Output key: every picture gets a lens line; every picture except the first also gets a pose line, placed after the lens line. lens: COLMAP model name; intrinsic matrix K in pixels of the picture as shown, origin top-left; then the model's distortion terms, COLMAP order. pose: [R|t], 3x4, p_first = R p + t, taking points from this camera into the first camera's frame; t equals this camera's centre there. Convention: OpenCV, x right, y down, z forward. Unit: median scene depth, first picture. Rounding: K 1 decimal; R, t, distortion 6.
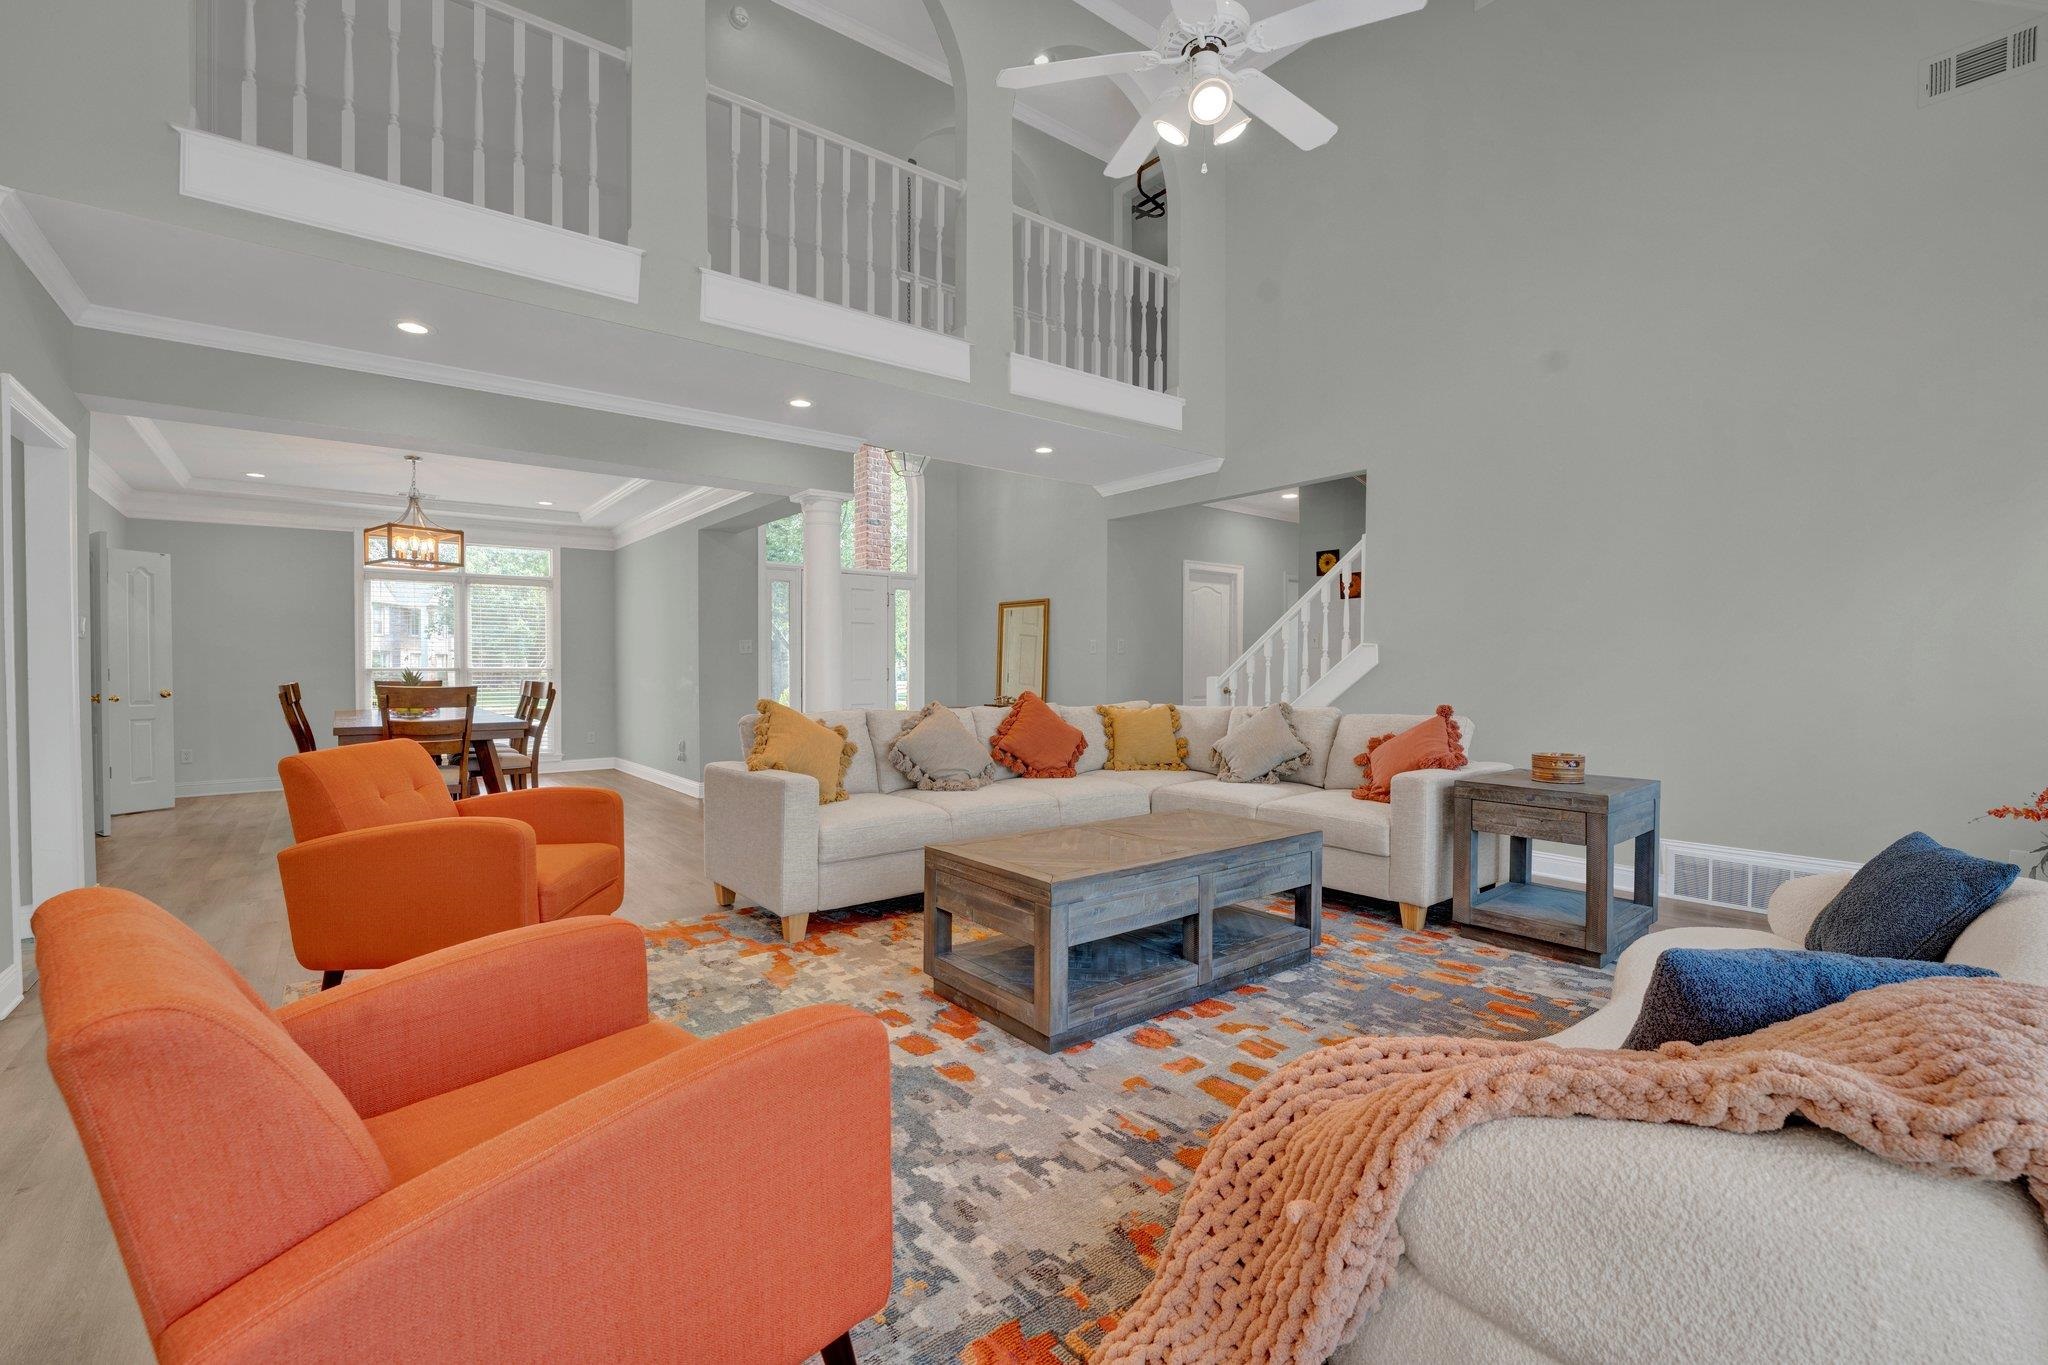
lens RADIAL K [[865.1, 0, 1003.8], [0, 865.1, 686.9], [0, 0, 1]] dist [-0.015358, 0.000099]
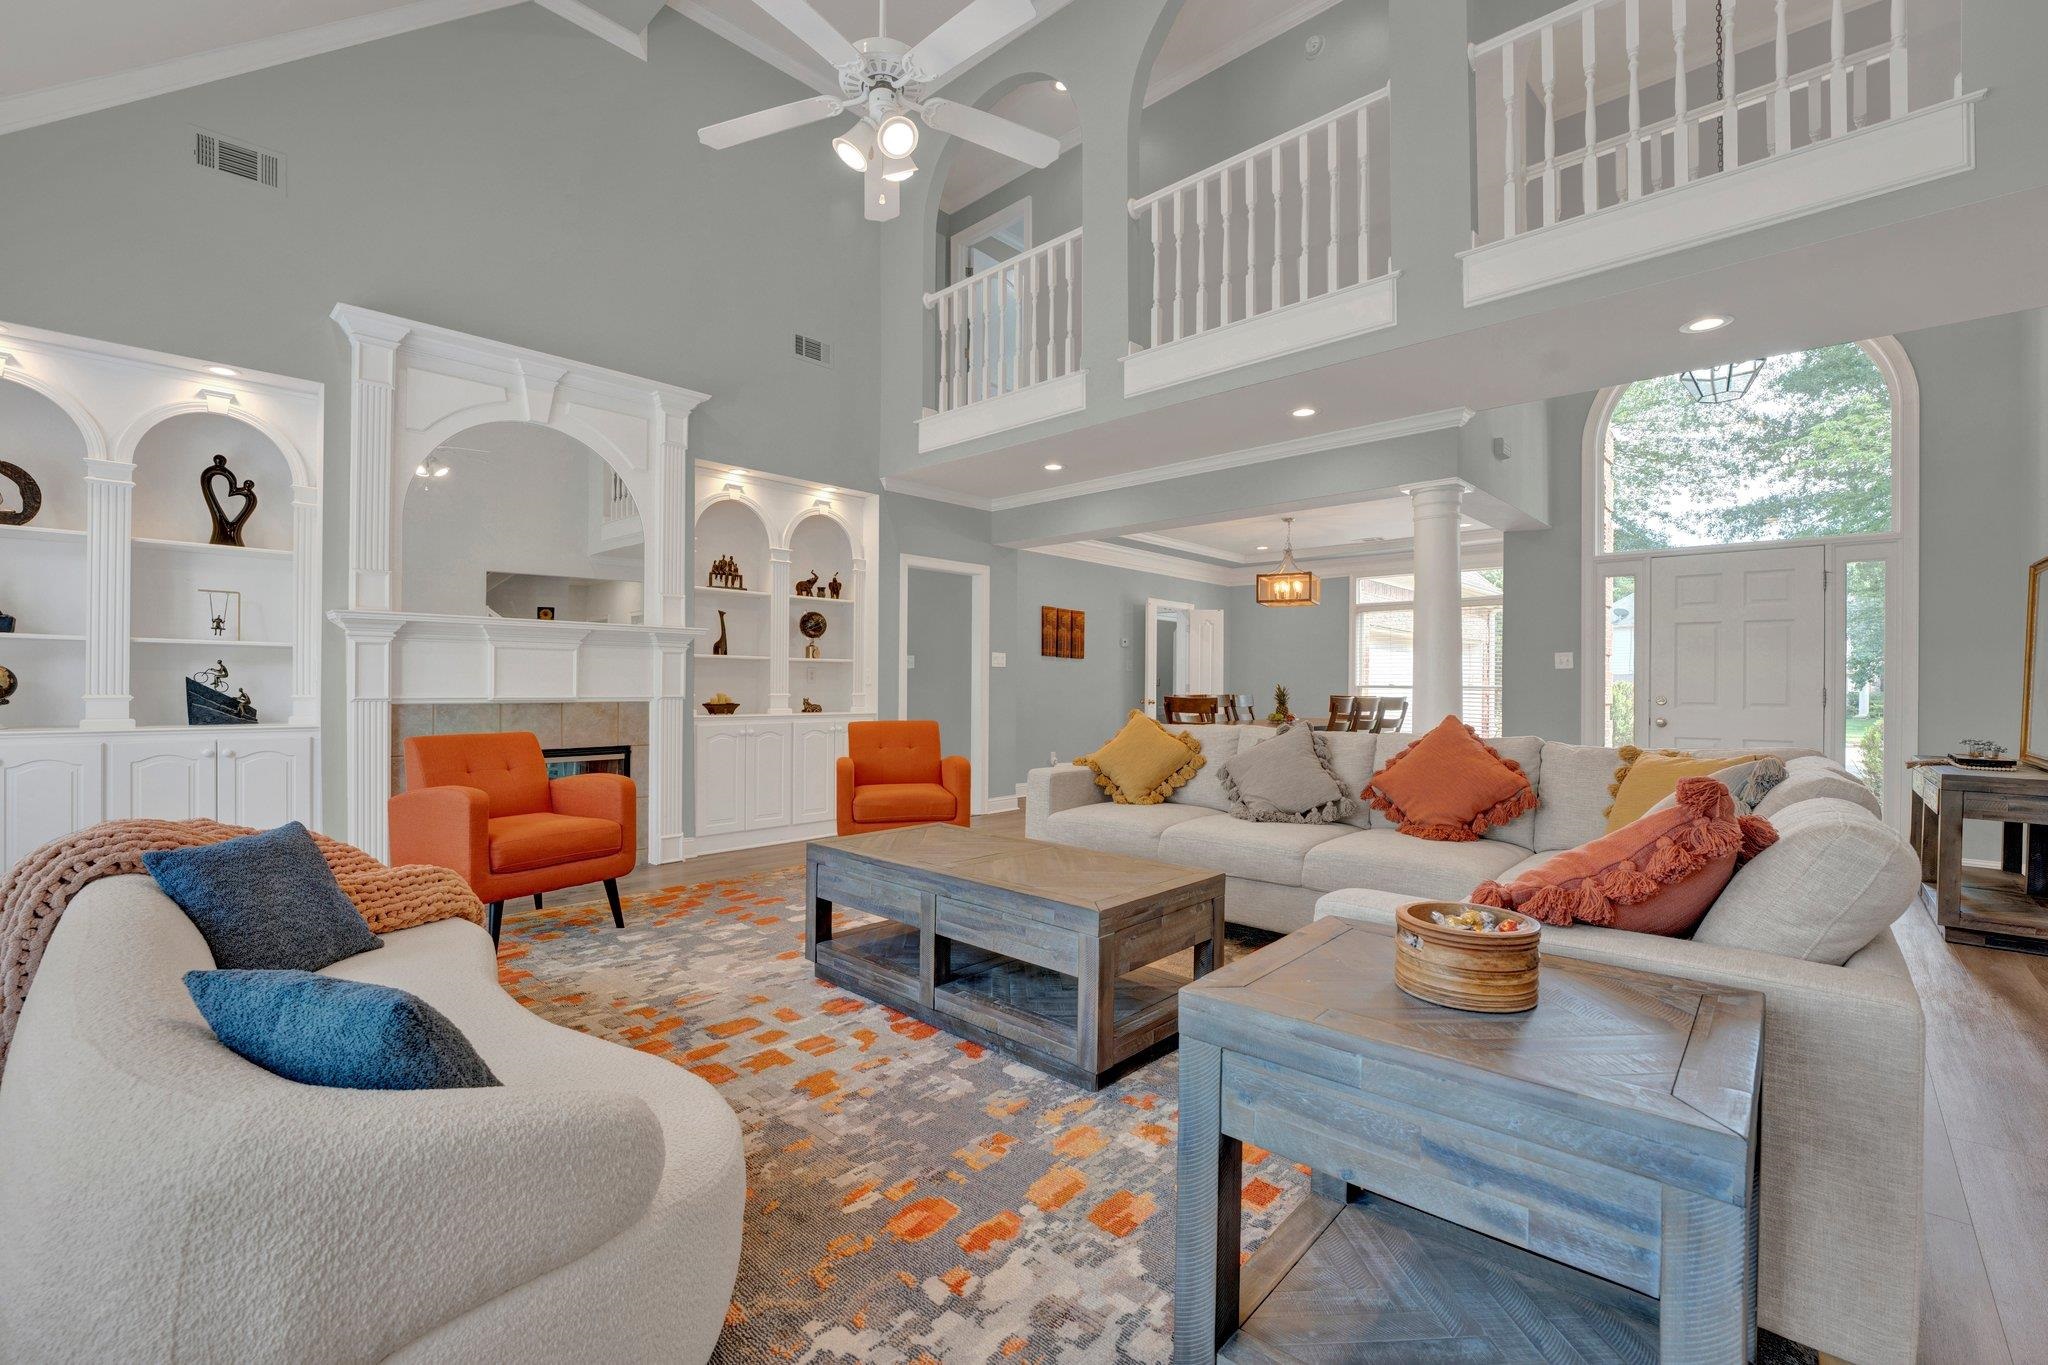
lens RADIAL K [[872.0, 0, 1019.5], [0, 872.0, 681.1], [0, 0, 1]] dist [0.000280, -0.000191]
pose [[0.155900, -0.002043, -0.987771, 1.089022], [-0.026938, 0.999617, -0.006319, -0.016562], [0.987405, 0.027594, 0.155786, 0.840372]]
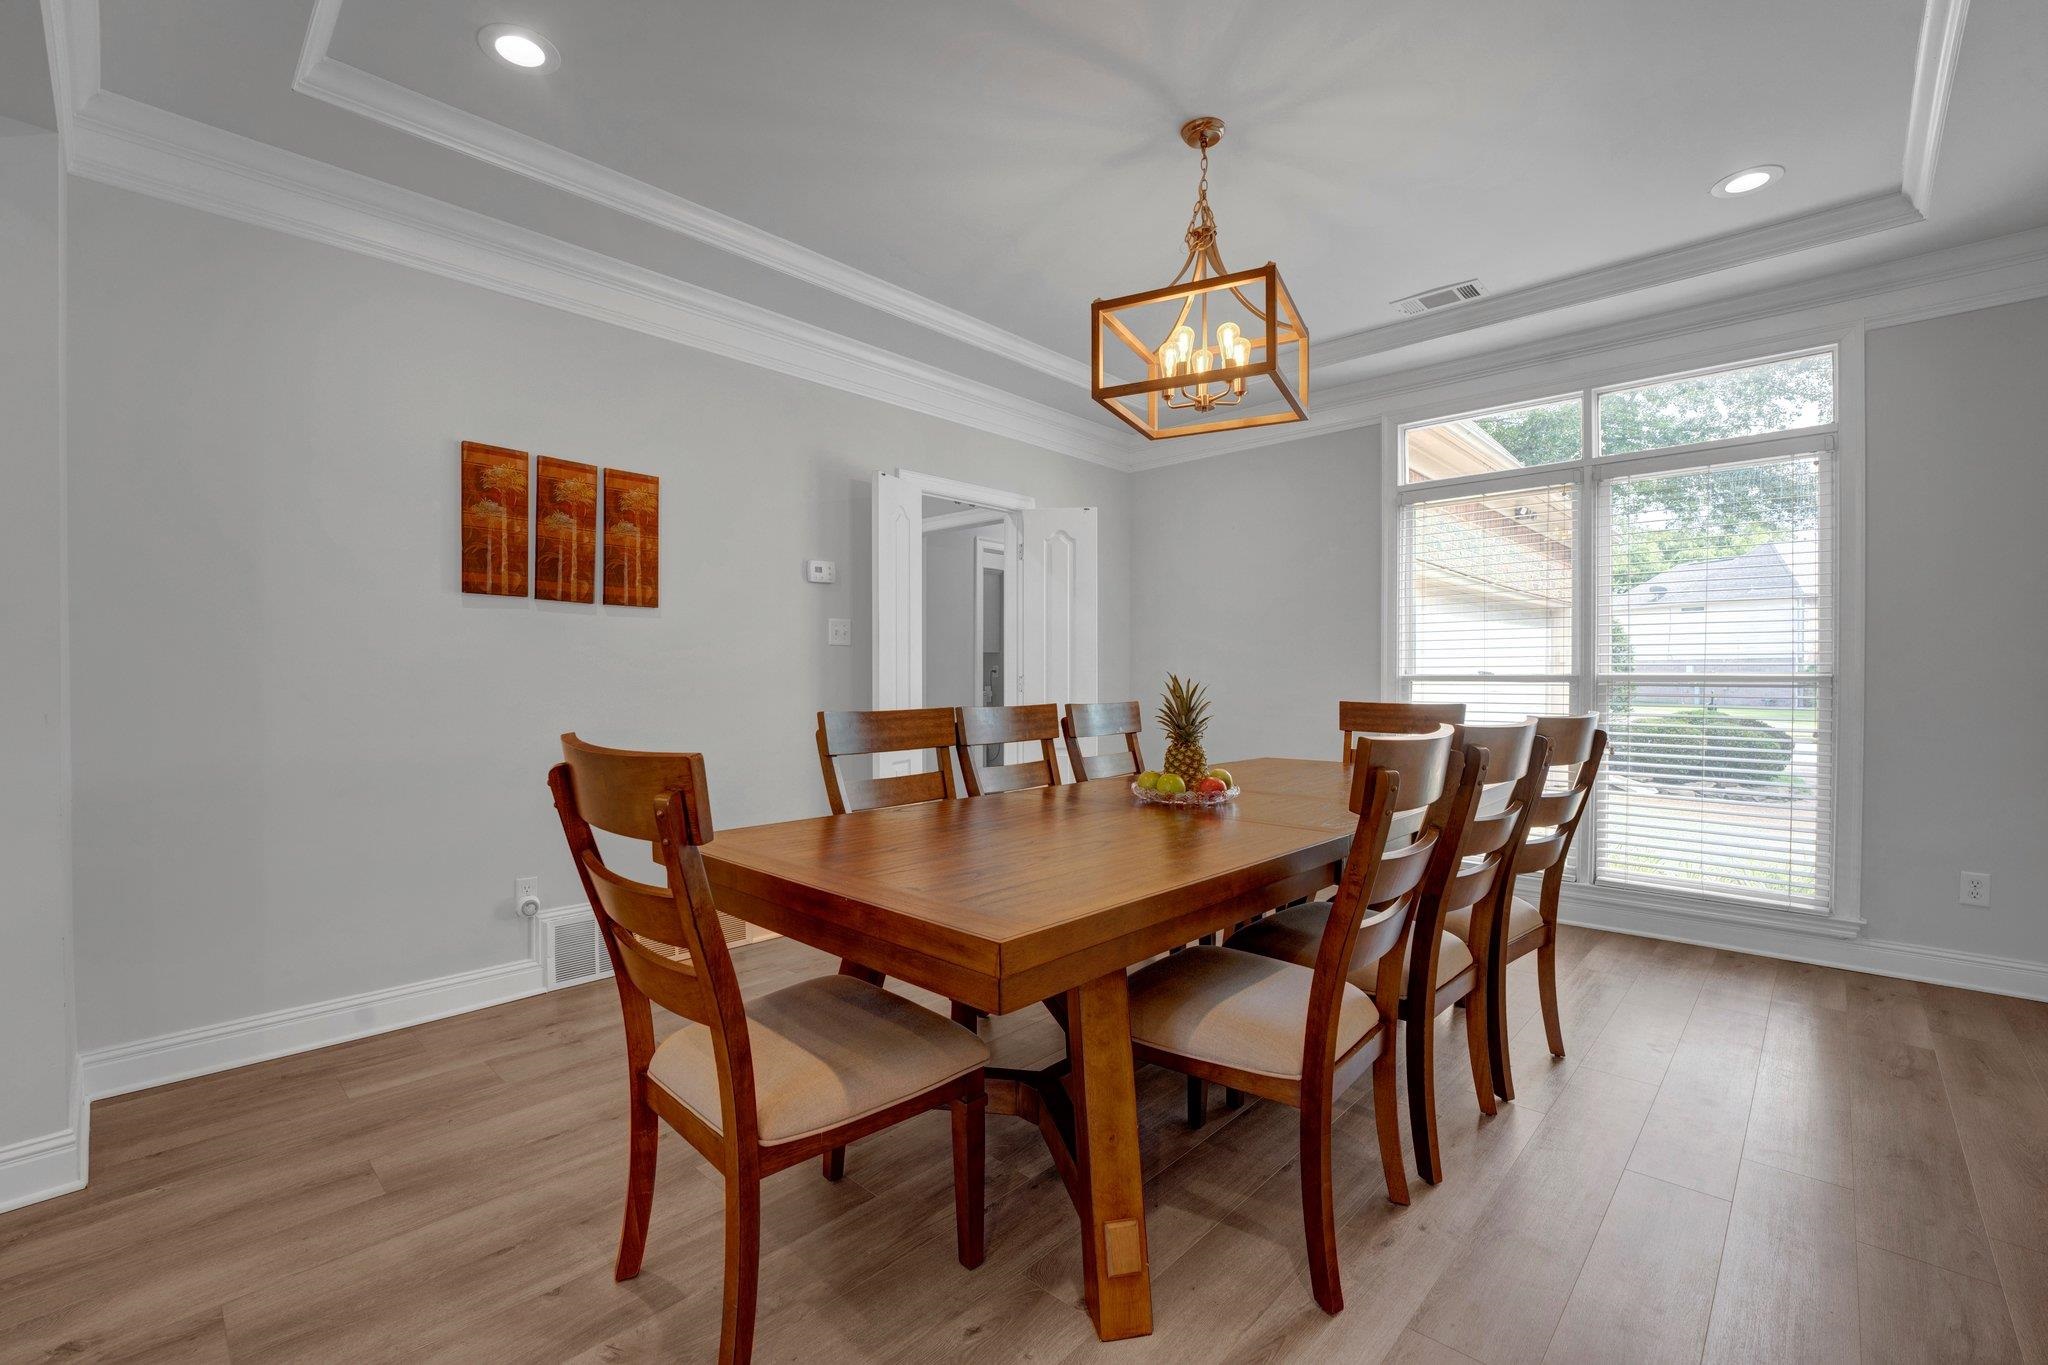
lens RADIAL K [[872.0, 0, 1019.5], [0, 872.0, 681.1], [0, 0, 1]] dist [0.000280, -0.000191]
pose [[0.156139, 0.005846, -0.987718, -0.635942], [-0.019753, 0.999801, 0.002795, -0.037610], [0.987537, 0.019074, 0.156224, 1.766322]]
